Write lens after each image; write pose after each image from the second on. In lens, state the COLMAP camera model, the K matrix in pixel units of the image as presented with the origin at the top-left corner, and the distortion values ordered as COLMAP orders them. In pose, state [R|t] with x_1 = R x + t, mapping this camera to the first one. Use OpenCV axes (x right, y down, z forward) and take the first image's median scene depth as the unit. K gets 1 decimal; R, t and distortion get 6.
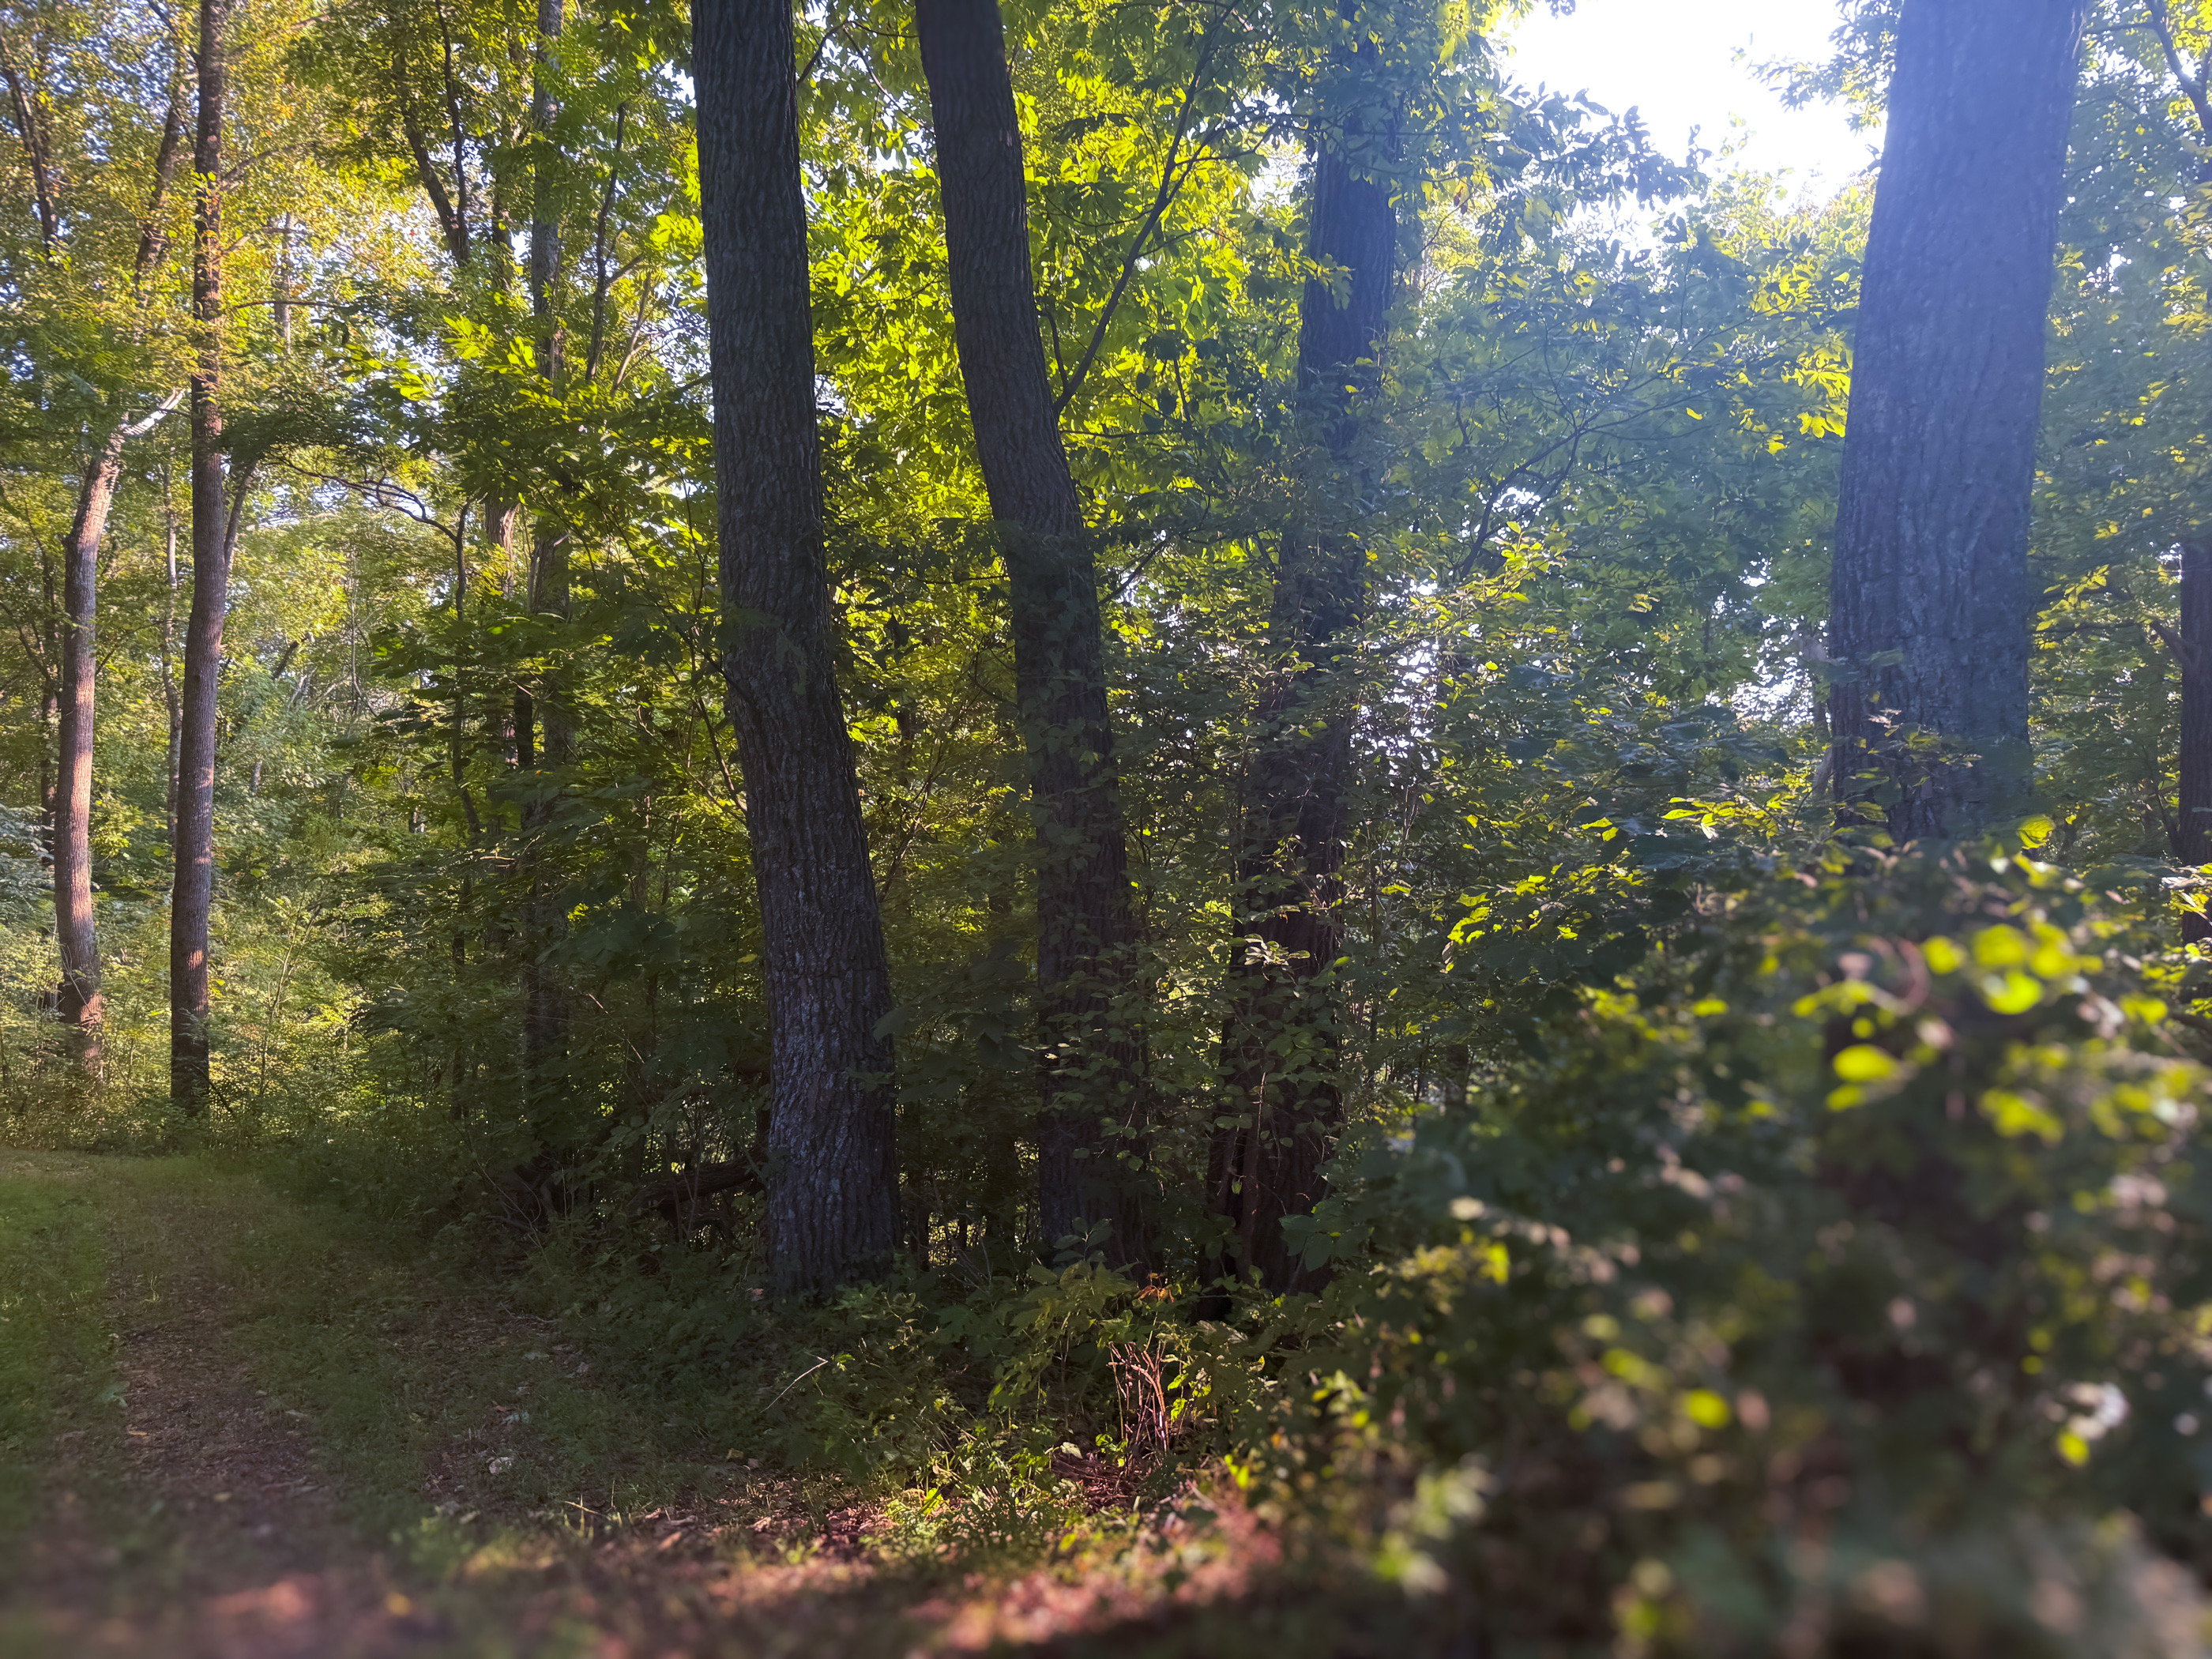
lens RADIAL K [[1570.9, 0, 1100.7], [0, 1570.9, 834.4], [0, 0, 1]] dist [0.045757, -0.038703]
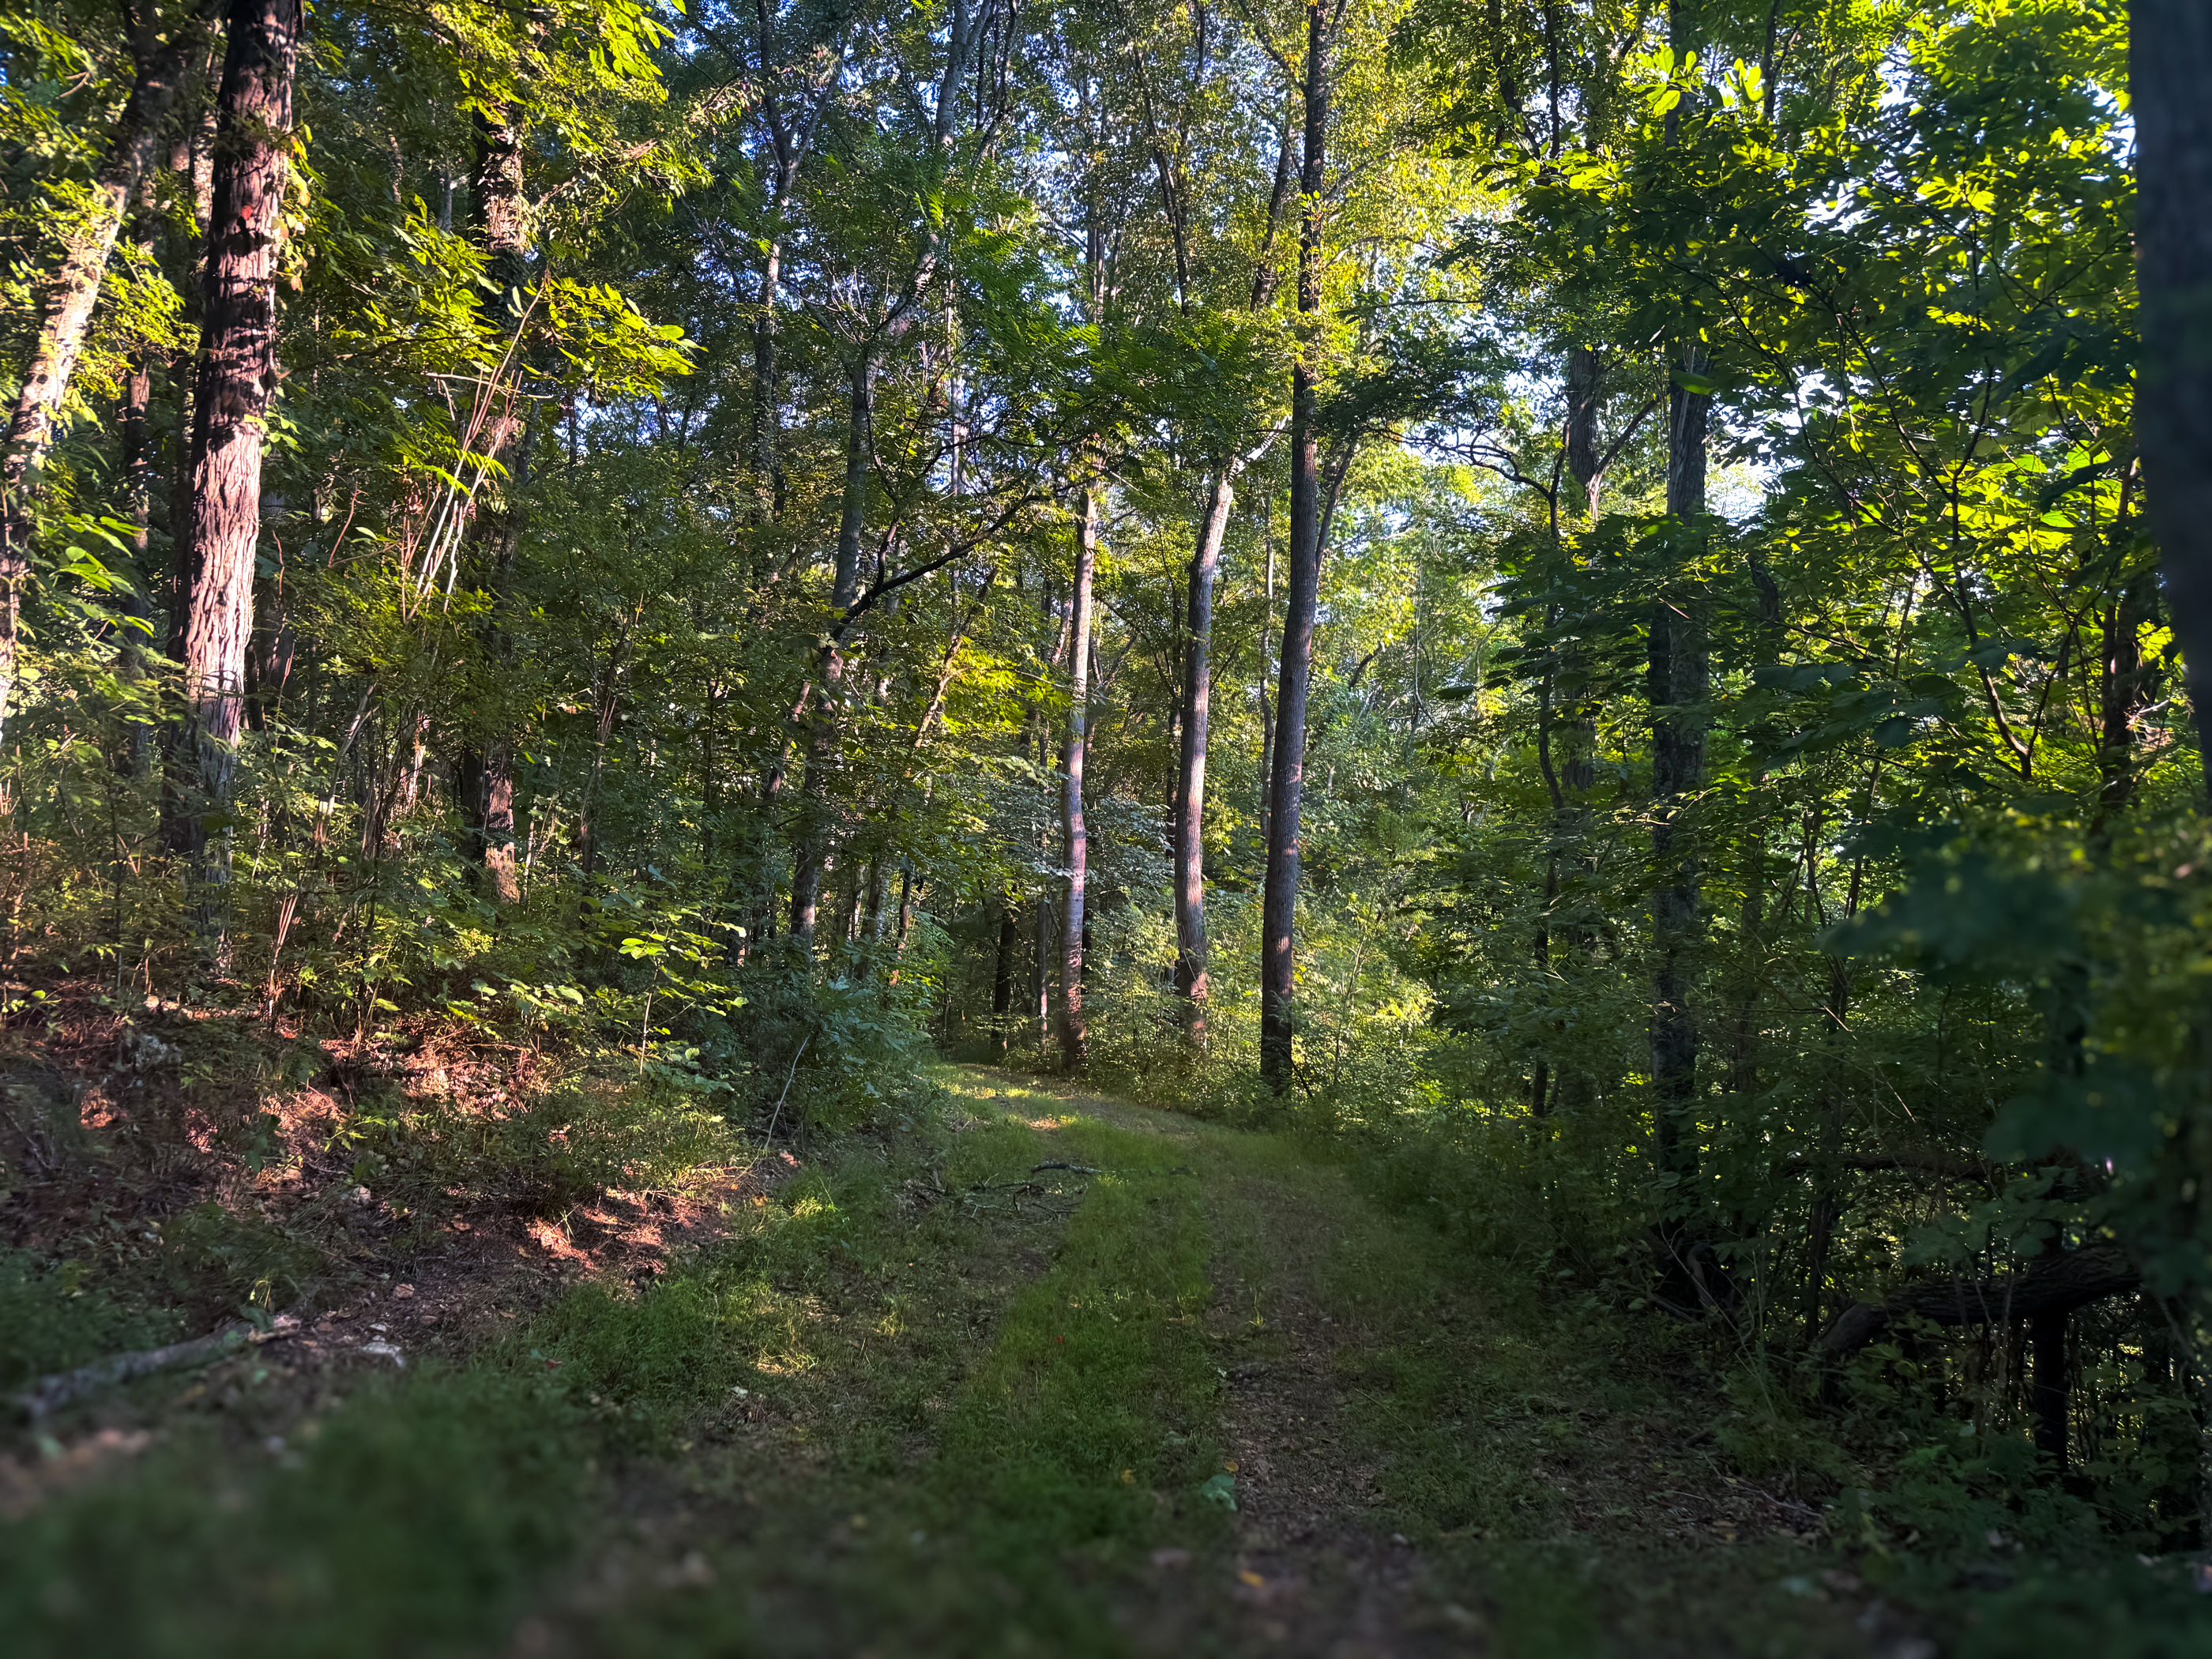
lens RADIAL K [[1476.5, 0, 1070.1], [0, 1476.5, 833.9], [0, 0, 1]] dist [-0.003782, -0.037015]
pose [[0.793695, 0.013712, -0.608161, -0.083134], [-0.024292, 0.999663, -0.009164, 0.016322], [0.607830, 0.022047, 0.793761, 0.128235]]
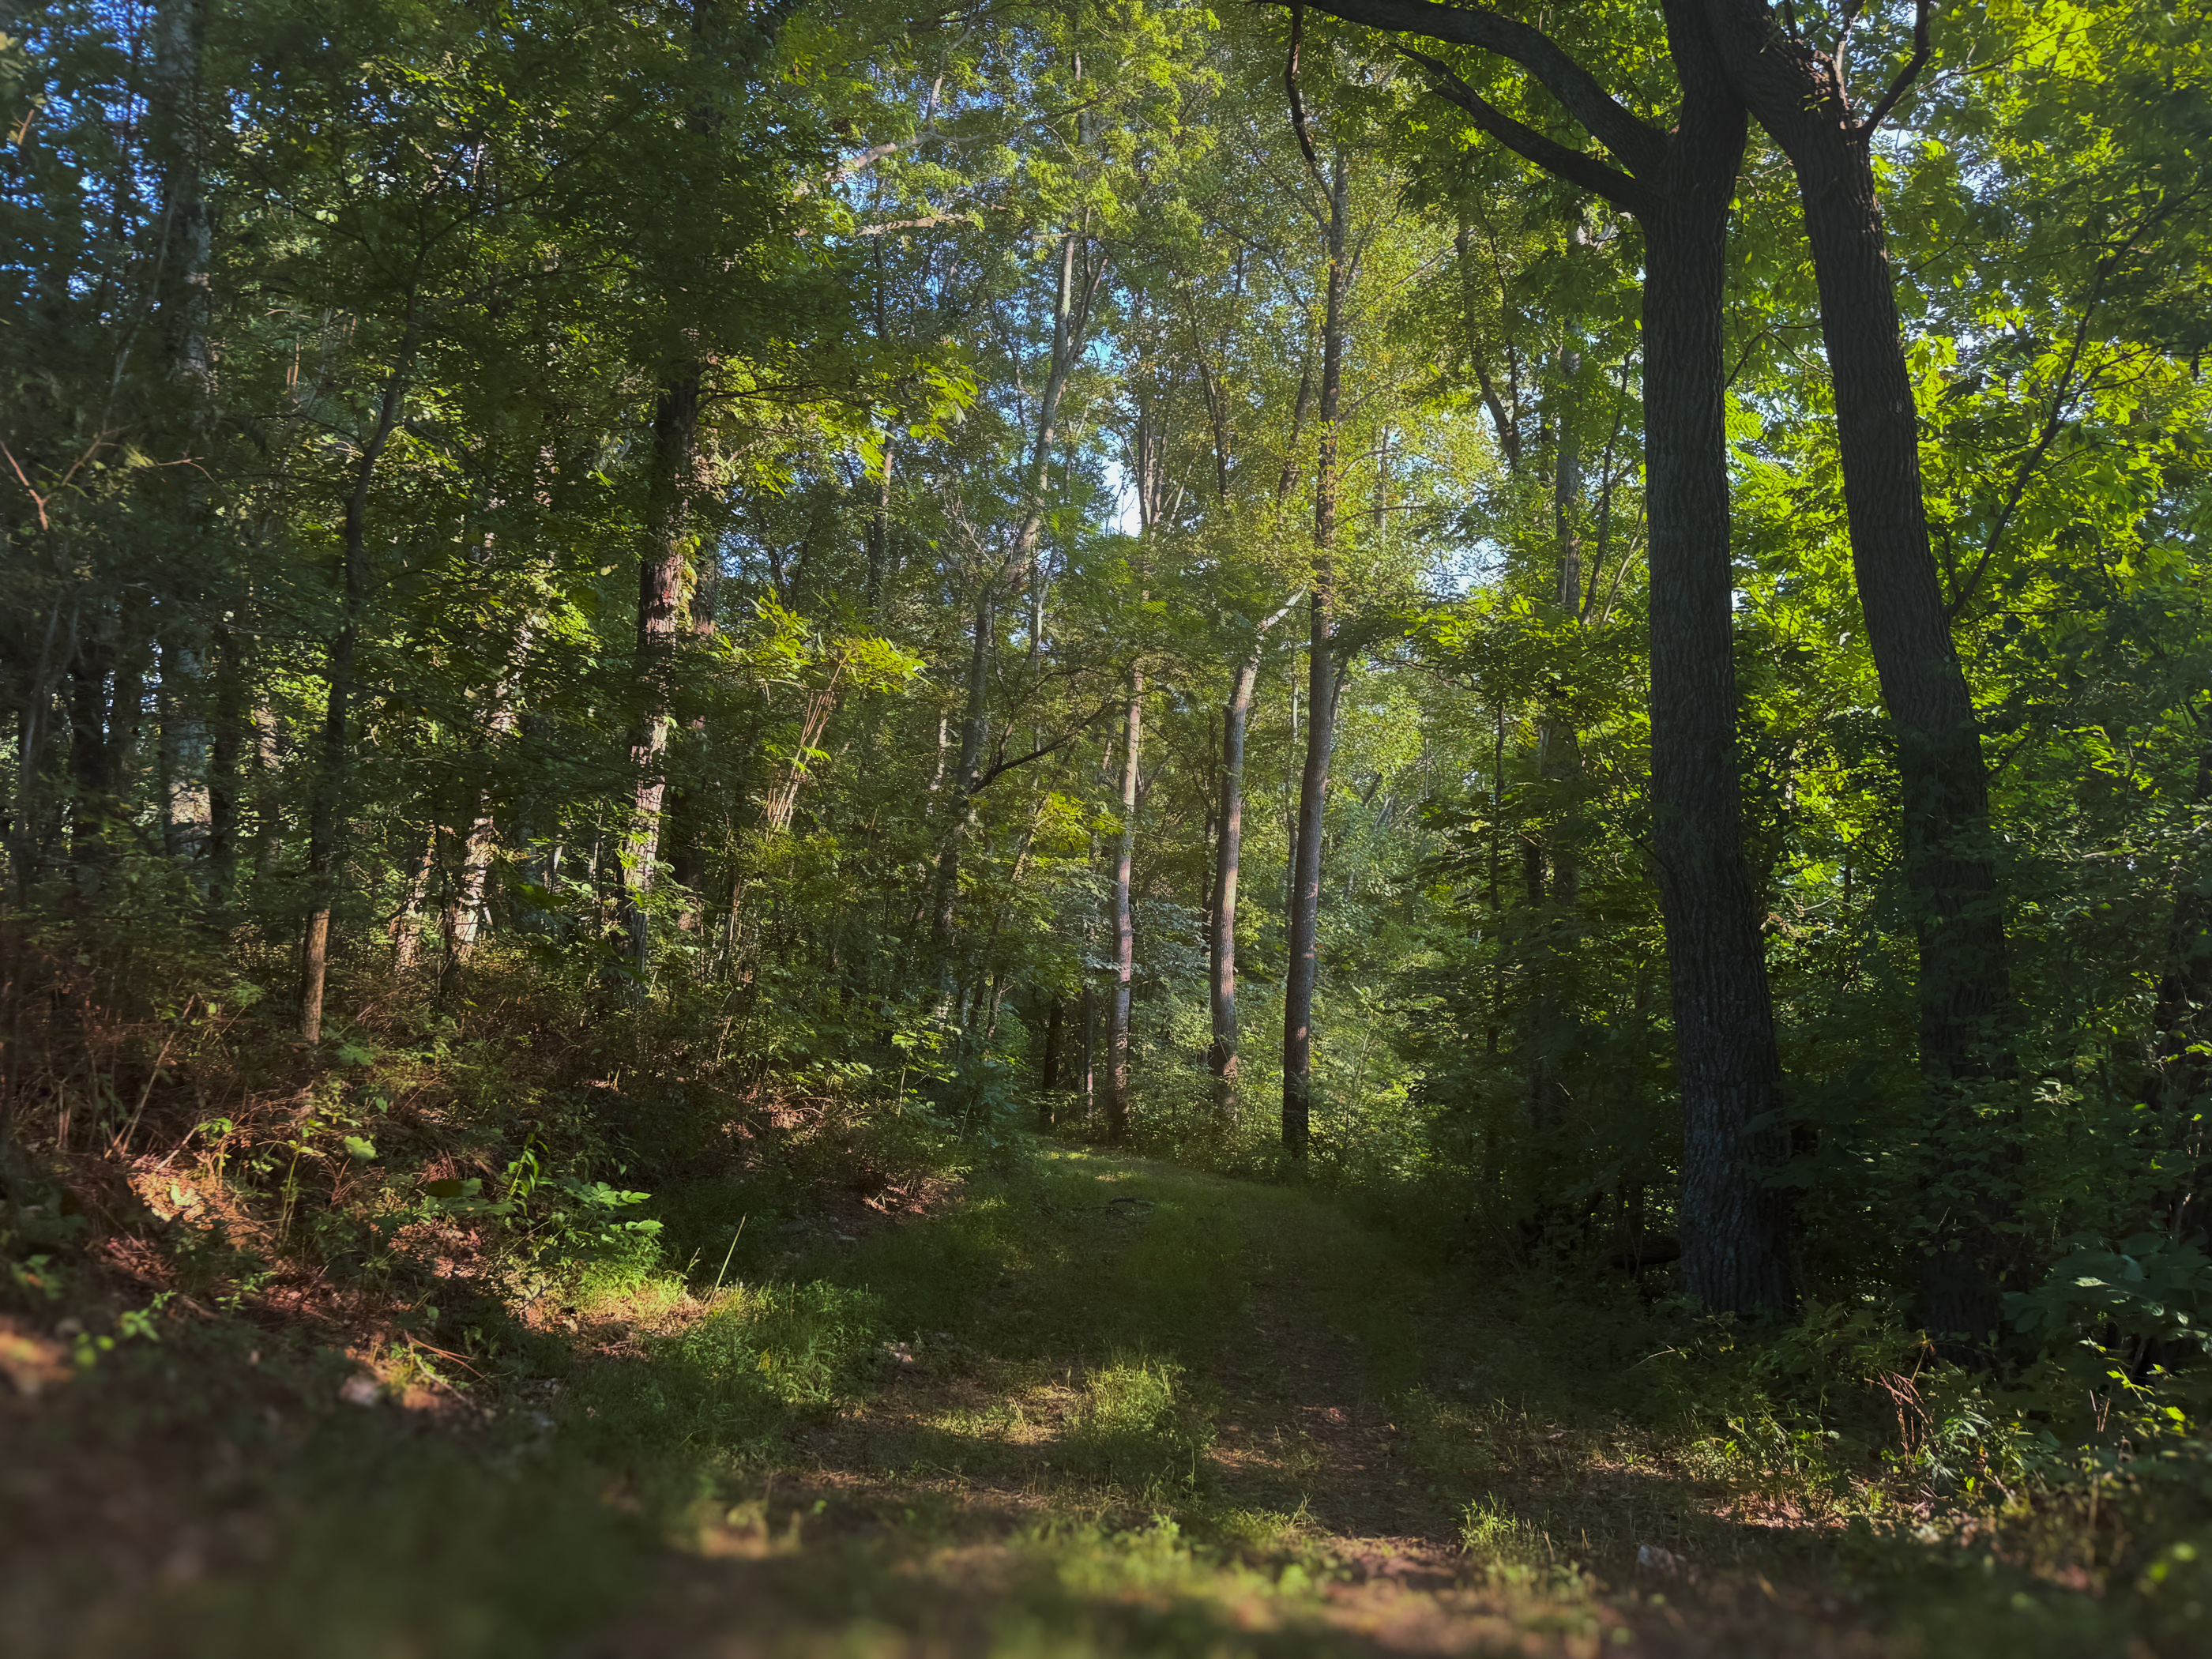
lens RADIAL K [[1570.9, 0, 1100.7], [0, 1570.9, 834.4], [0, 0, 1]] dist [0.045757, -0.038703]
pose [[0.797104, -0.003277, -0.603833, 0.054385], [-0.035465, 0.998005, -0.052234, -0.007790], [0.602799, 0.063051, 0.795398, -0.093790]]
